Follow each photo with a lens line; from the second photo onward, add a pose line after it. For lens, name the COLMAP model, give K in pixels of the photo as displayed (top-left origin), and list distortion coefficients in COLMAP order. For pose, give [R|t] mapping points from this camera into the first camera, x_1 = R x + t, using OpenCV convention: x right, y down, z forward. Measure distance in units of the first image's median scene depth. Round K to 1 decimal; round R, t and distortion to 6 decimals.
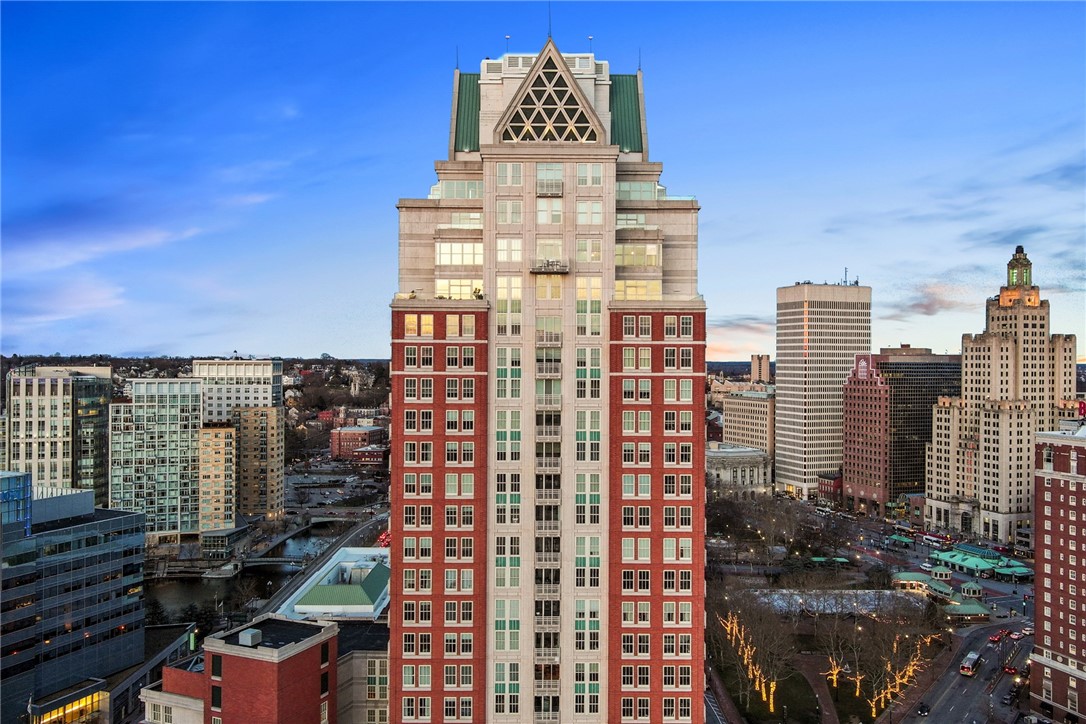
lens RADIAL K [[860.6, 0, 550.9], [0, 860.6, 366.5], [0, 0, 1]] dist [0.027120, -0.024459]
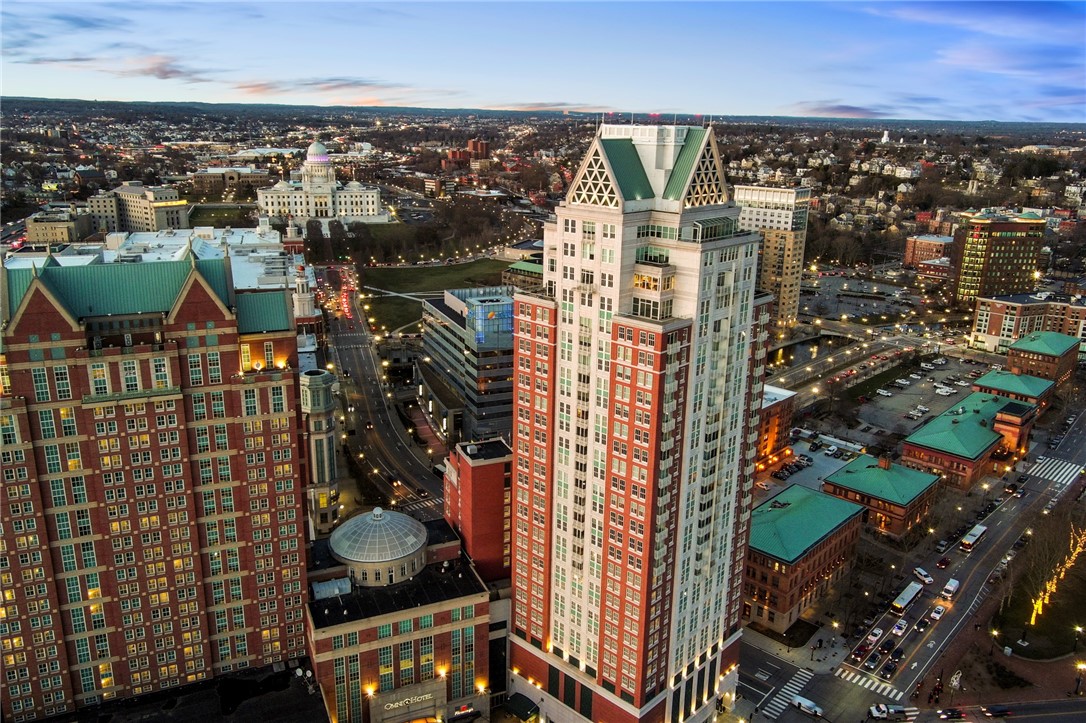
lens RADIAL K [[860.6, 0, 552.3], [0, 860.6, 351.1], [0, 0, 1]] dist [0.027120, -0.024459]
pose [[0.716783, 0.200597, -0.667819, 1.027765], [-0.019264, 0.963058, 0.268603, -0.422493], [0.697030, -0.179665, 0.694169, -0.171156]]
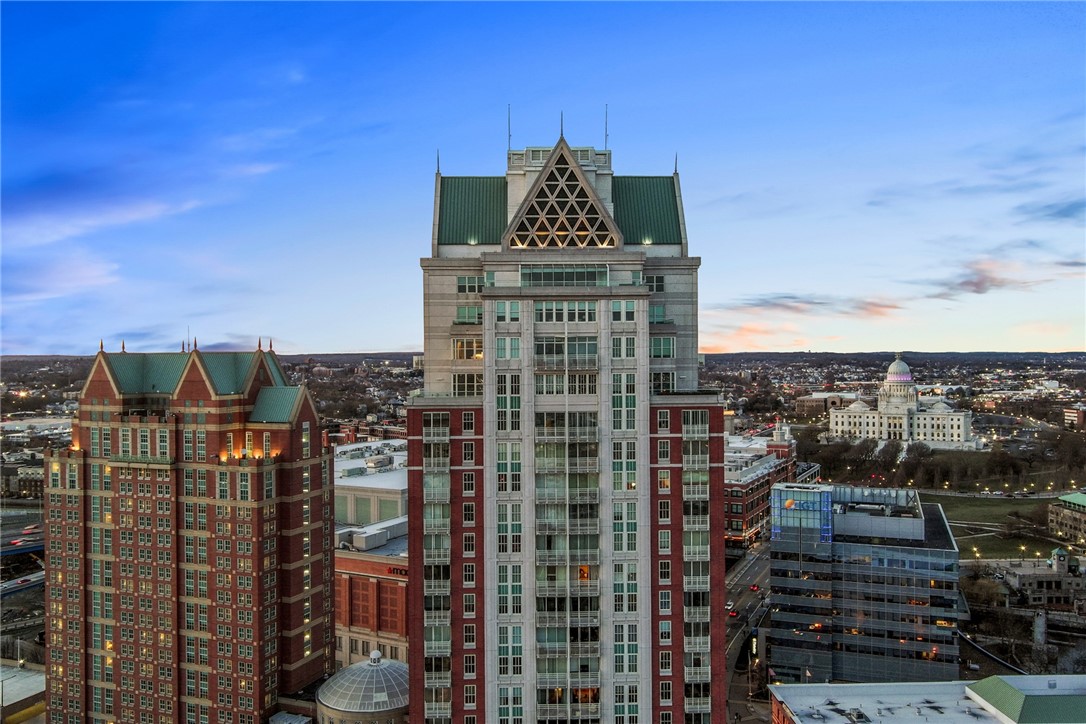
lens RADIAL K [[860.6, 0, 543.2], [0, 860.6, 358.4], [0, 0, 1]] dist [0.027120, -0.024459]
pose [[0.006886, -0.004954, -0.999964, 1.199356], [0.000567, 0.999988, -0.004950, -0.115160], [0.999976, -0.000533, 0.006888, 1.137054]]
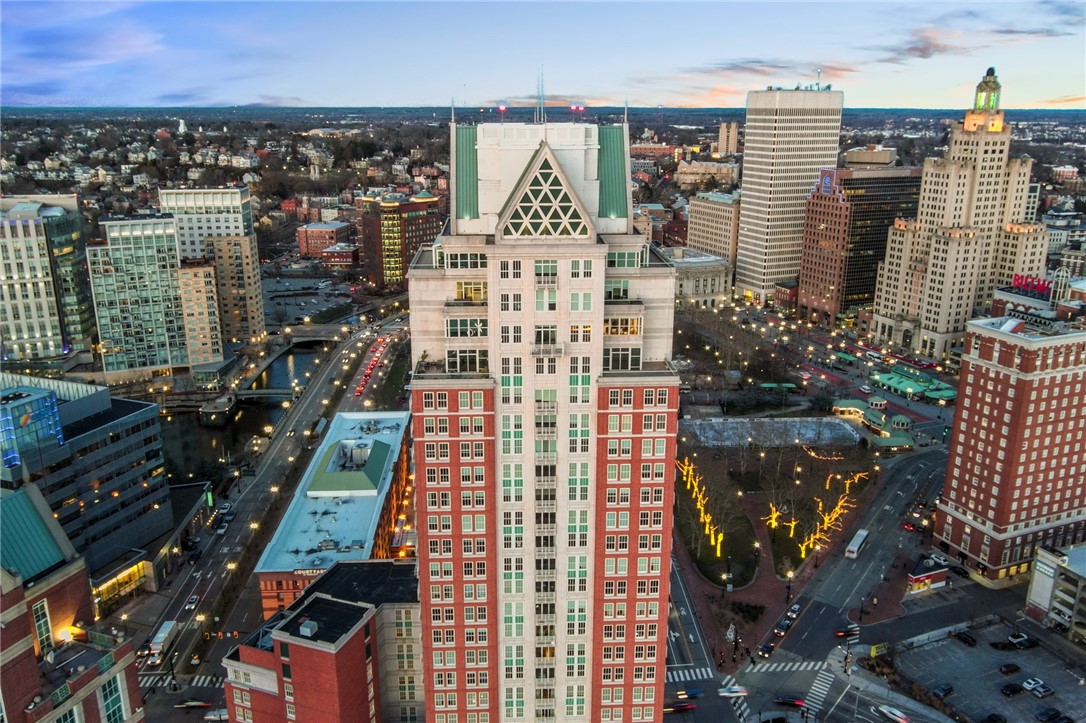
lens RADIAL K [[860.6, 0, 544.9], [0, 860.6, 363.3], [0, 0, 1]] dist [0.027120, -0.024459]
pose [[0.999210, -0.012862, 0.037616, -0.046889], [0.001520, 0.957880, 0.287165, -0.422153], [-0.039725, -0.286881, 0.957142, -0.108598]]
